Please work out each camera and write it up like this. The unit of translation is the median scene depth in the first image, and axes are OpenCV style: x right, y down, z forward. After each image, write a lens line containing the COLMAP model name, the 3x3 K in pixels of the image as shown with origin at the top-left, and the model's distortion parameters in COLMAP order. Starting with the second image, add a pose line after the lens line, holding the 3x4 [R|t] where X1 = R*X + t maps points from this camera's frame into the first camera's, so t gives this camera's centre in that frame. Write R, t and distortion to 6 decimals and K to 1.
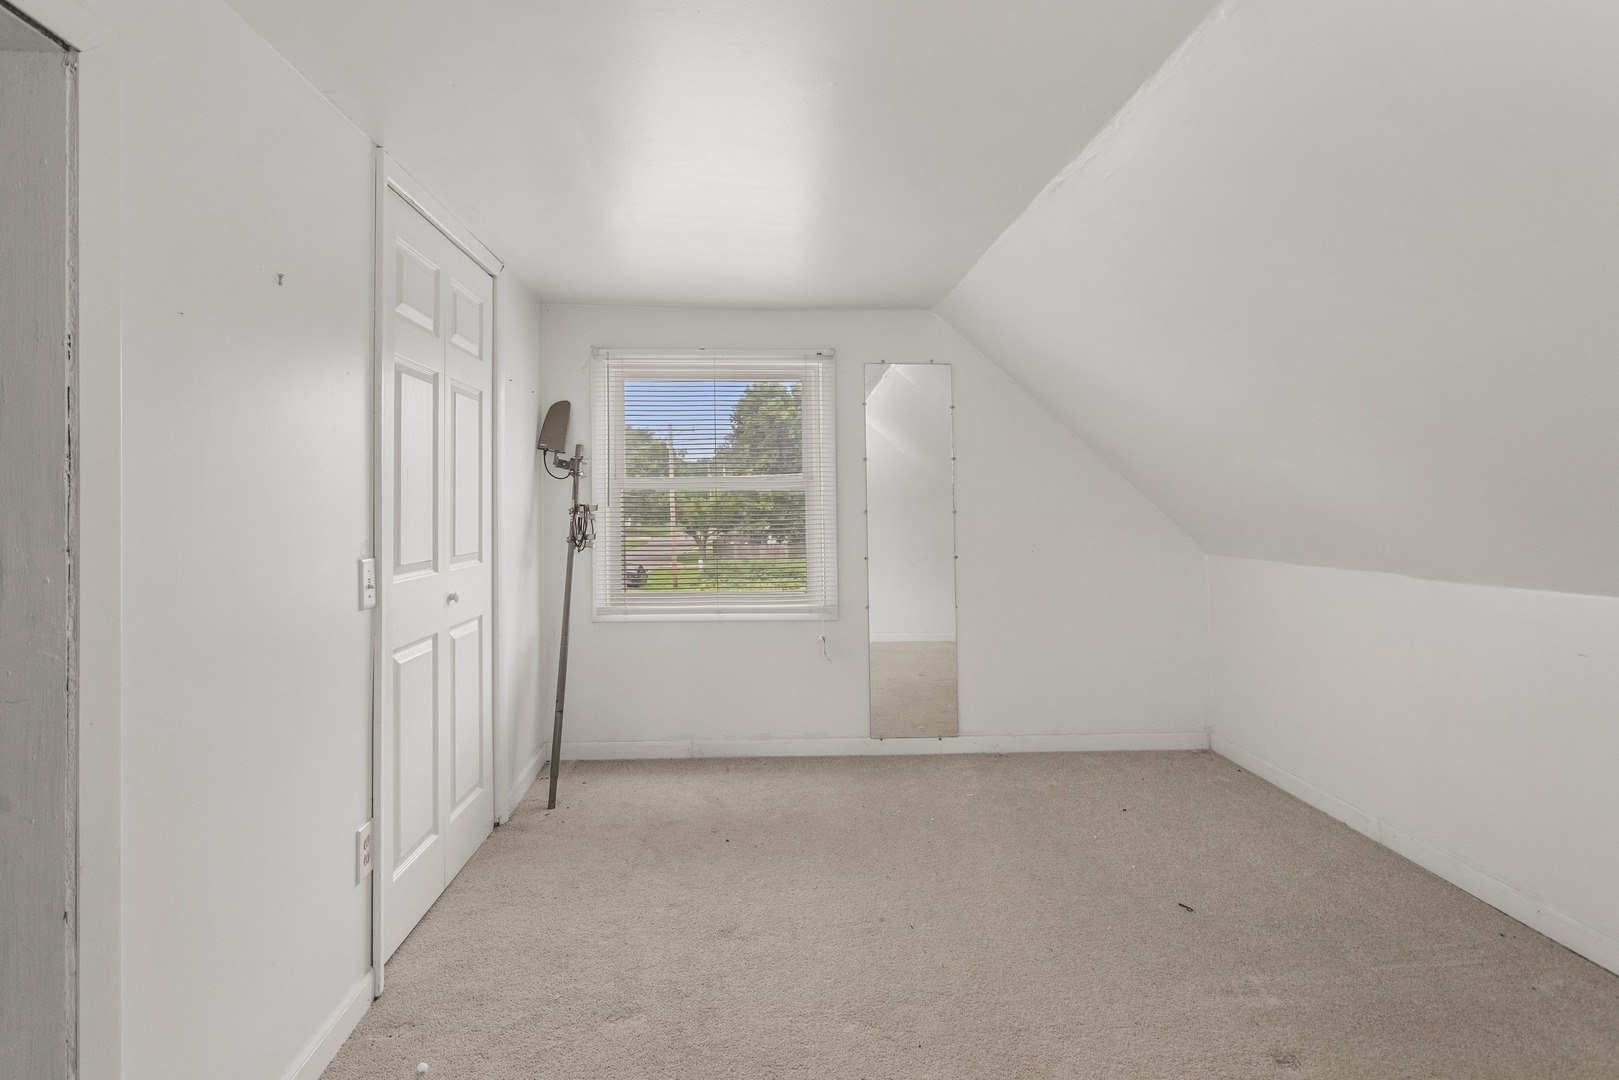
lens RADIAL K [[779.3, 0, 809.4], [0, 779.3, 514.6], [0, 0, 1]] dist [0.002684, 0.000574]
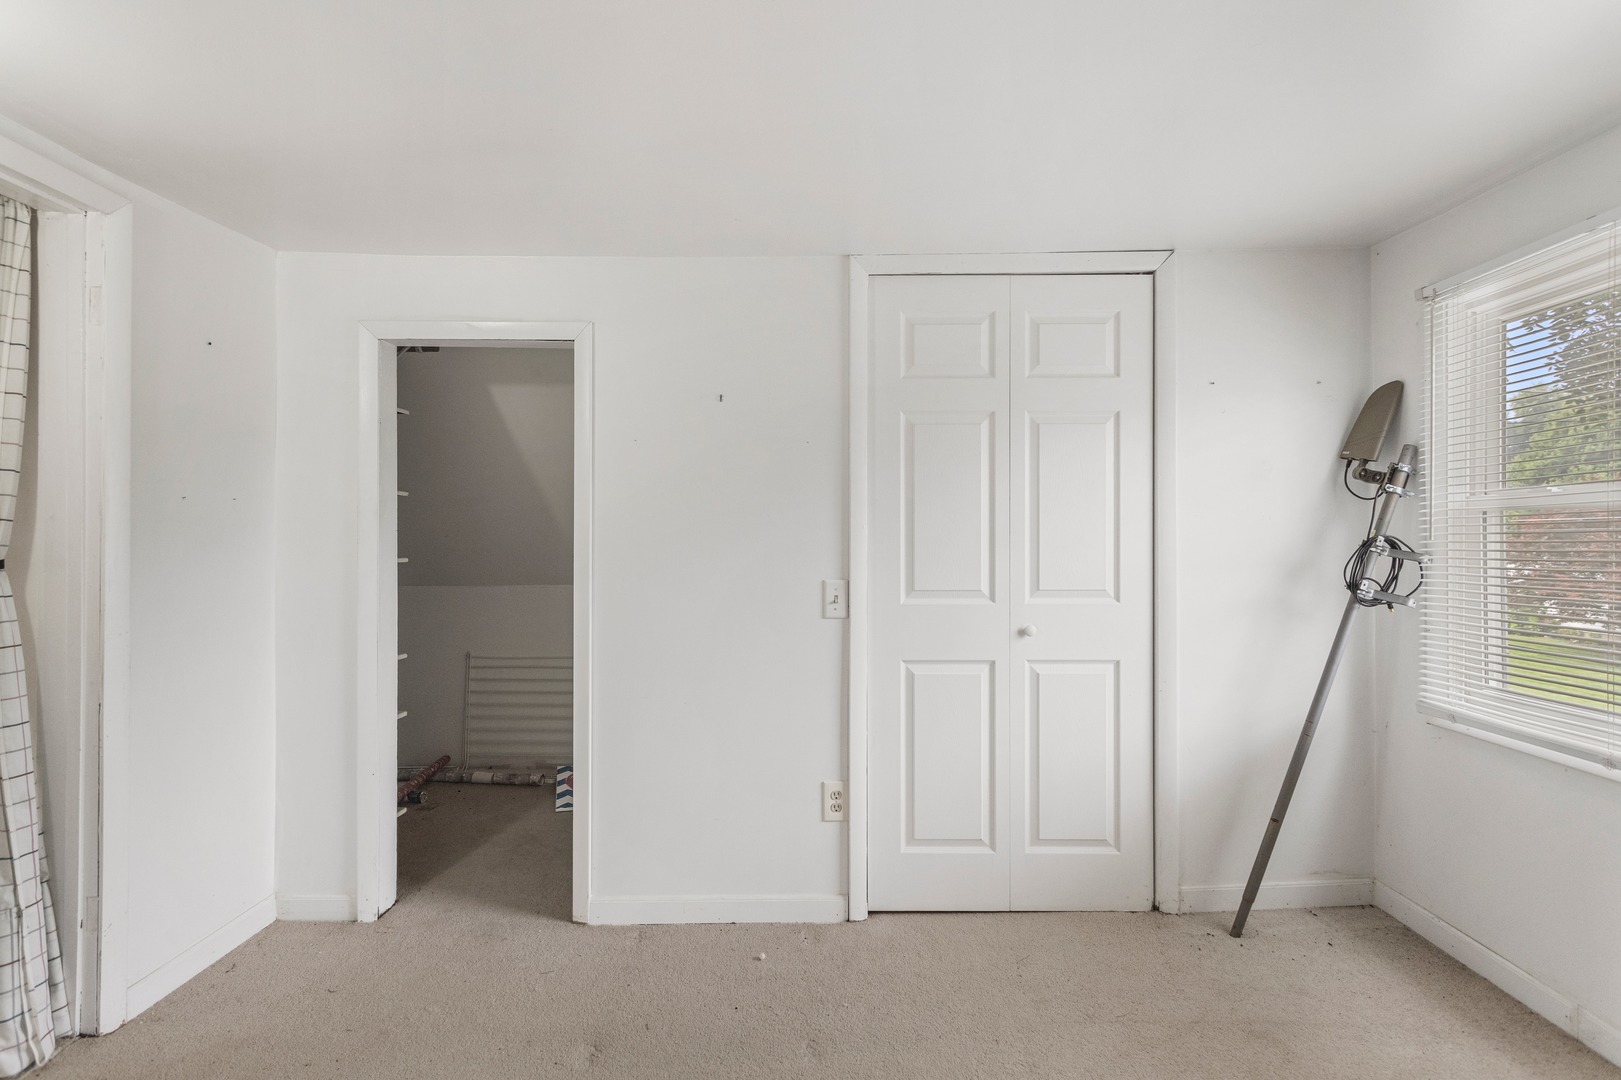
lens RADIAL K [[776.6, 0, 816.6], [0, 776.6, 528.8], [0, 0, 1]] dist [-0.000860, 0.001230]
pose [[-0.087833, -0.005490, -0.996120, 0.410058], [0.004069, 0.999974, -0.005870, -0.017202], [0.996127, -0.004569, -0.087808, 0.579026]]
